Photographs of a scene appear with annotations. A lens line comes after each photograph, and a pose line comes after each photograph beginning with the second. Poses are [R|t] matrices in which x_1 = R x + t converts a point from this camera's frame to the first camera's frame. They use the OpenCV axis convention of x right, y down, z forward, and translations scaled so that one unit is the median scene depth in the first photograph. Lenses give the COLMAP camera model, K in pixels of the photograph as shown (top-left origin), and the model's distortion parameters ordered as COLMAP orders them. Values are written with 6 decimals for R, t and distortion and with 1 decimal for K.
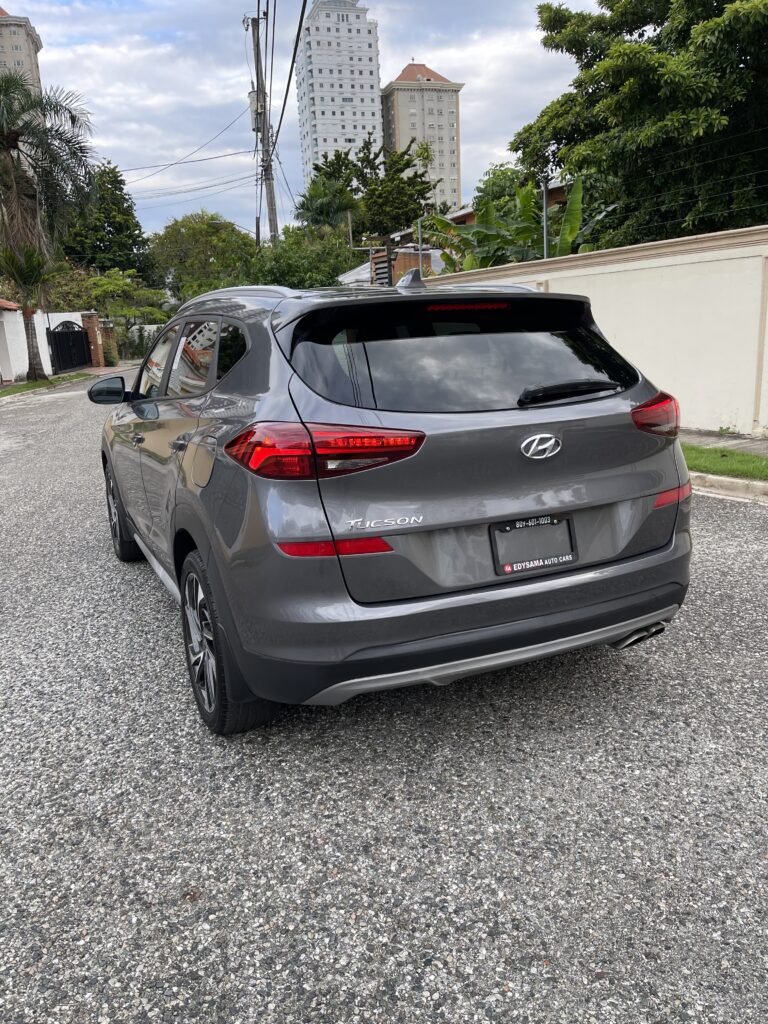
lens RADIAL K [[750.5, 0, 381.2], [0, 750.5, 508.3], [0, 0, 1]] dist [0.015420, 0.001762]
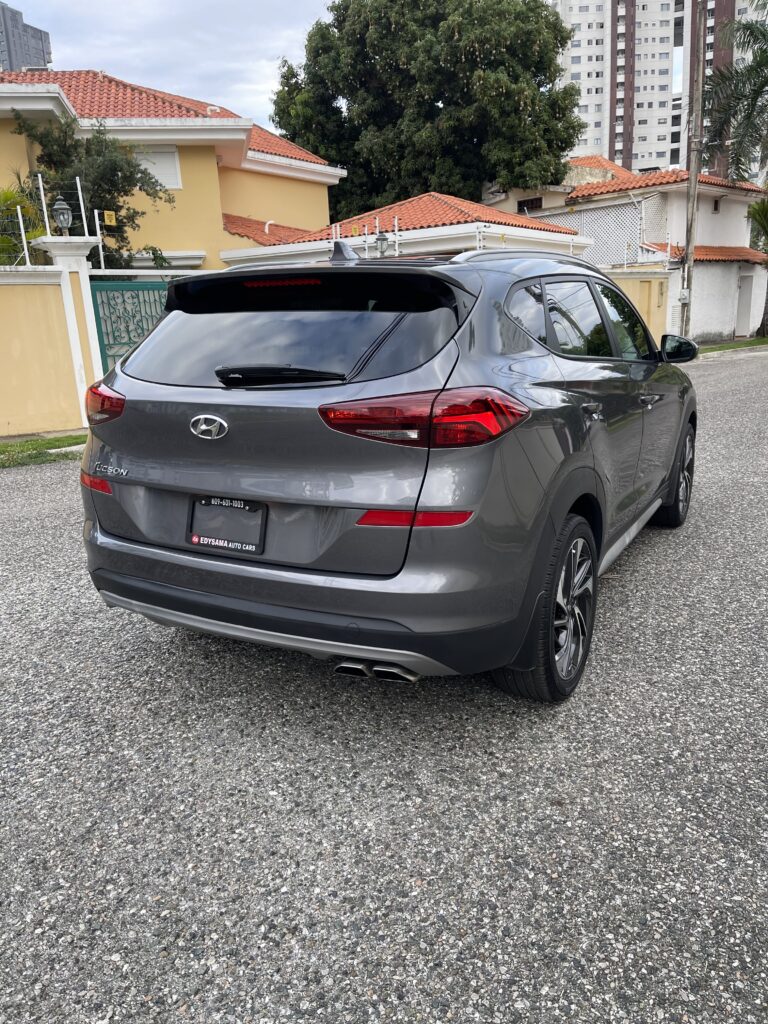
lens RADIAL K [[750.5, 0, 381.7], [0, 750.5, 513.6], [0, 0, 1]] dist [0.015420, 0.001762]
pose [[0.616288, 0.229302, -0.753399, 1.087693], [-0.178902, 0.972424, 0.149620, -0.154257], [0.766931, 0.042575, 0.640315, 0.515886]]
